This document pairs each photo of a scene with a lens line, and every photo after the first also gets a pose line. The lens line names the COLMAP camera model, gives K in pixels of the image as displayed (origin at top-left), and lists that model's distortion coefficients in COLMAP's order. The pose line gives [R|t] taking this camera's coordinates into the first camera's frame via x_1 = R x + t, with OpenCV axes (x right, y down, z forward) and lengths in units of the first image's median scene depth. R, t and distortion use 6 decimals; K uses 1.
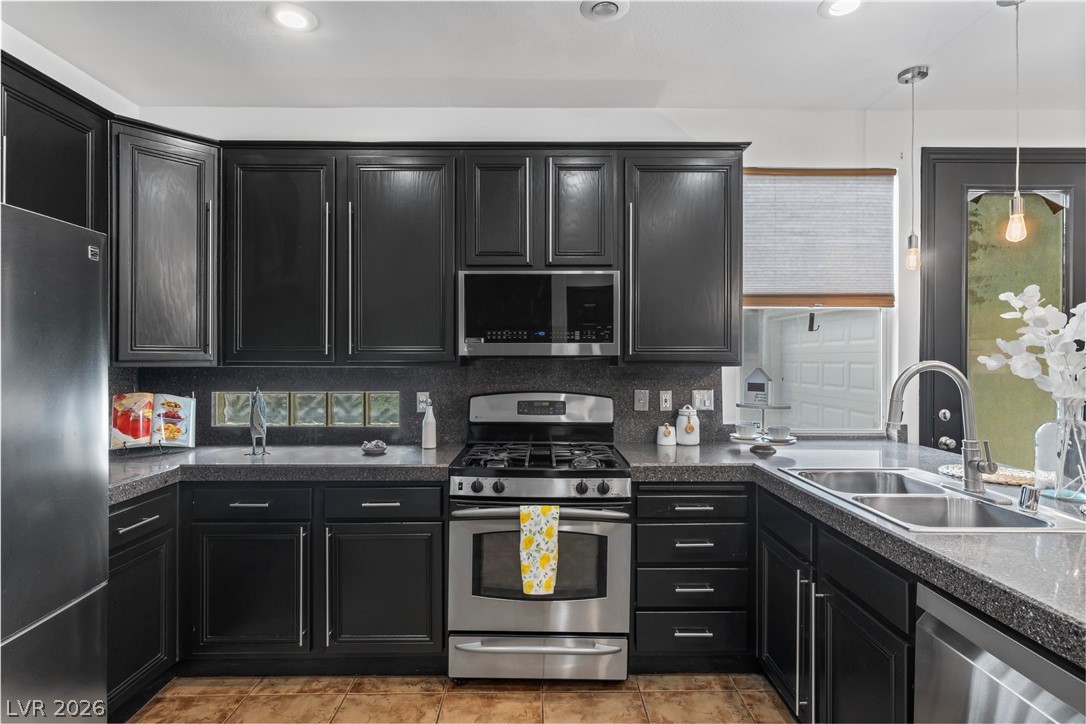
lens RADIAL K [[564.2, 0, 545.3], [0, 564.2, 358.7], [0, 0, 1]] dist [0.000250, -0.000056]
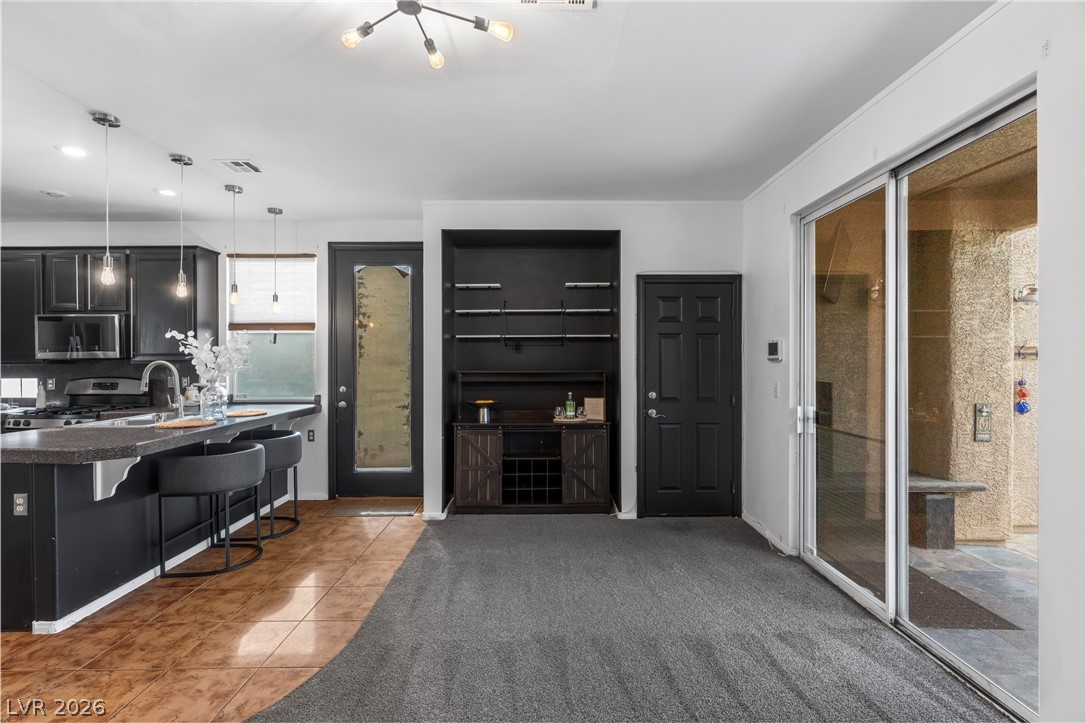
lens RADIAL K [[510.7, 0, 543.5], [0, 510.7, 359.1], [0, 0, 1]] dist [0.000431, 0.000183]
pose [[0.999971, -0.004876, -0.005878, 1.579666], [0.004901, 0.999979, 0.004238, -0.002083], [0.005857, -0.004267, 0.999974, -0.735545]]
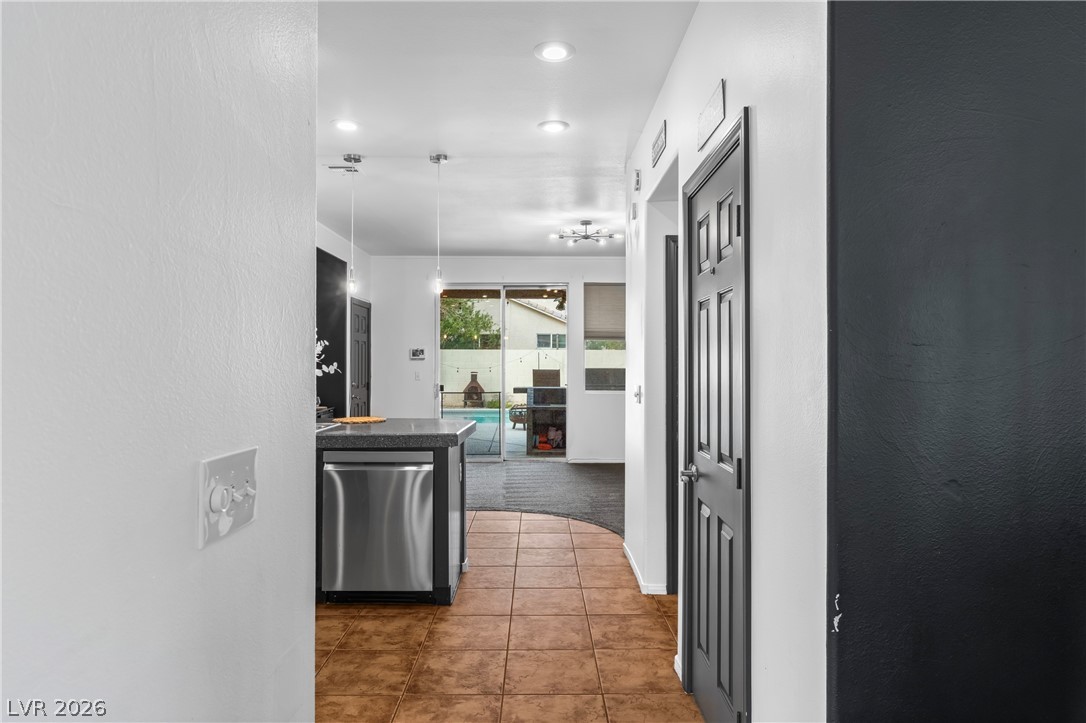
lens RADIAL K [[638.3, 0, 543.0], [0, 638.3, 361.5], [0, 0, 1]] dist [-0.000839, -0.000296]
pose [[0.002614, -0.002545, 0.999993, -0.975873], [-0.002256, 0.999994, 0.002551, 0.013558], [-0.999994, -0.002263, 0.002608, 0.058023]]
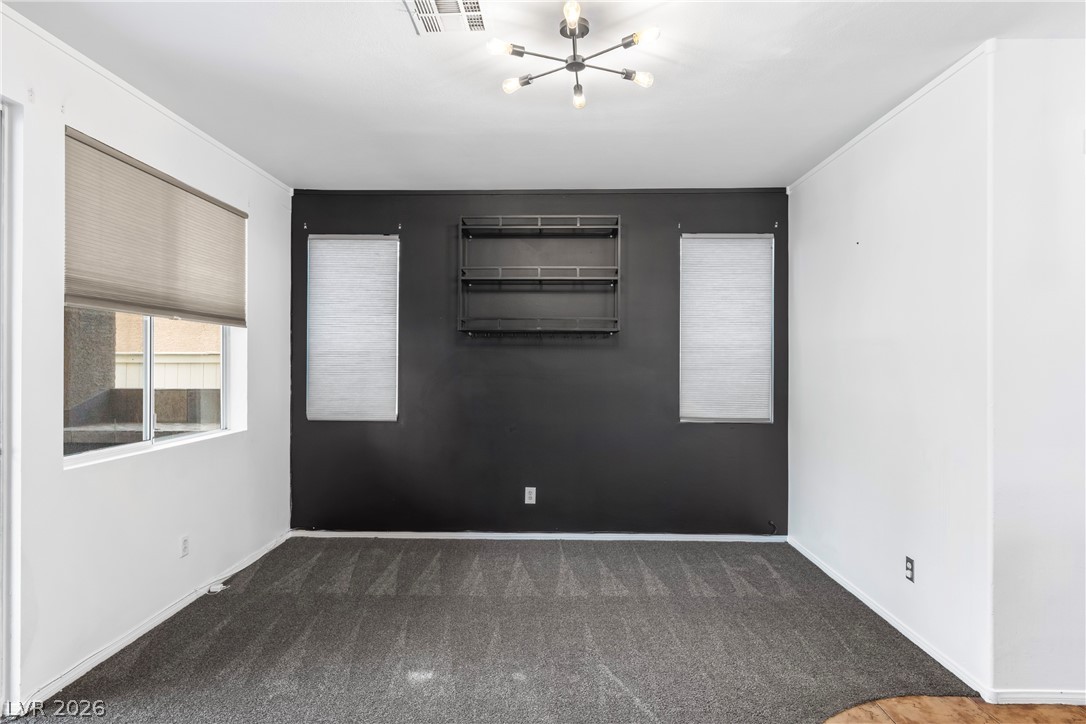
lens RADIAL K [[585.4, 0, 542.7], [0, 585.4, 359.8], [0, 0, 1]] dist [0.003540, 0.000868]
pose [[-0.999391, -0.005147, 0.034506, 1.427949], [-0.005107, 0.999986, 0.001246, -0.002747], [-0.034512, 0.001069, -0.999404, 0.783877]]
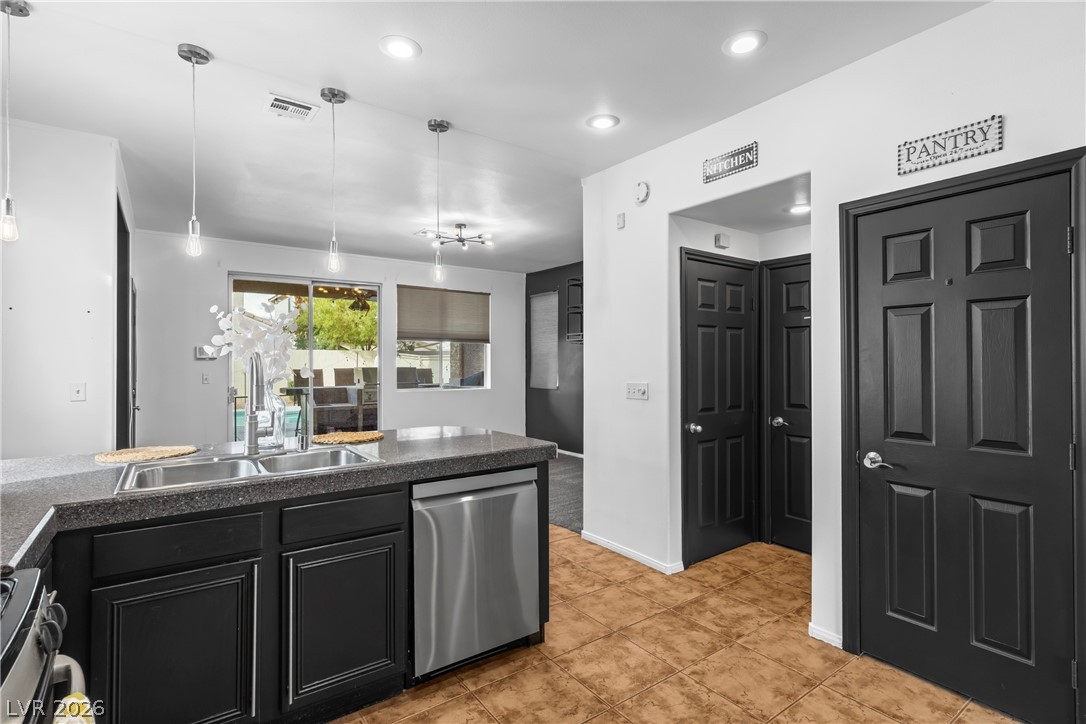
lens RADIAL K [[521.8, 0, 541.1], [0, 521.8, 362.5], [0, 0, 1]] dist [-0.000364, 0.000124]
pose [[-0.575420, -0.003981, 0.817848, -0.410359], [-0.000308, 0.999989, 0.004651, 0.015941], [-0.817858, 0.002424, -0.575415, 0.807707]]
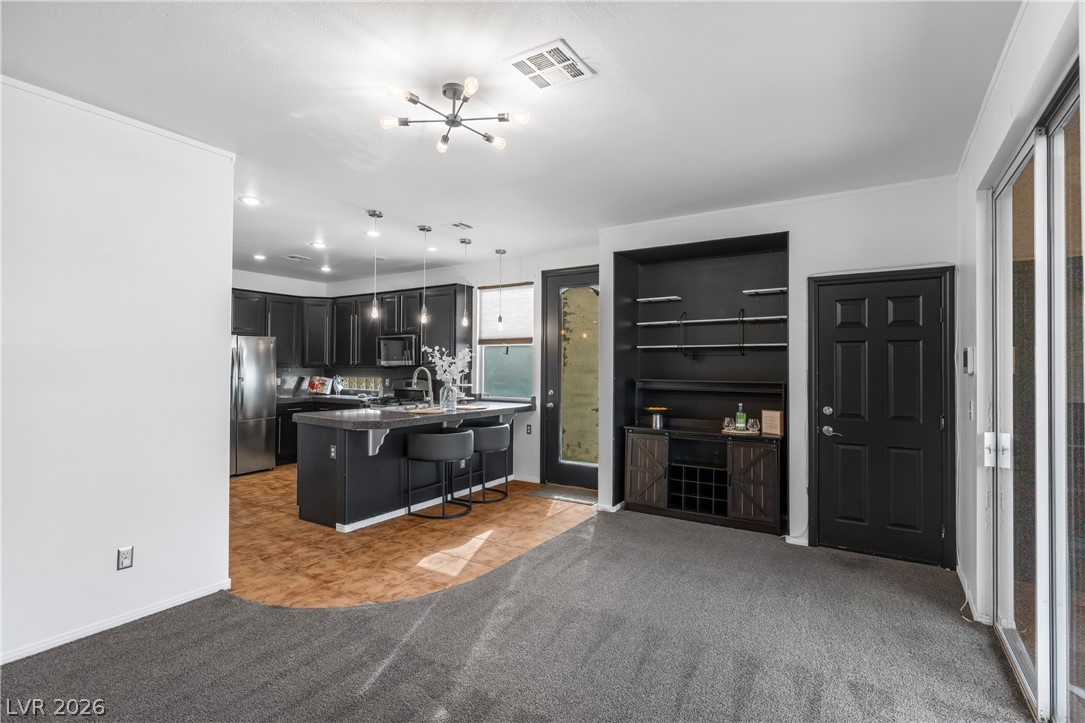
lens RADIAL K [[517.1, 0, 544.0], [0, 517.1, 360.0], [0, 0, 1]] dist [-0.001953, 0.000312]
pose [[0.833786, -0.004209, -0.552072, 2.066360], [-0.003284, 0.999915, -0.012584, -0.000833], [0.552078, 0.012306, 0.833702, -0.779169]]
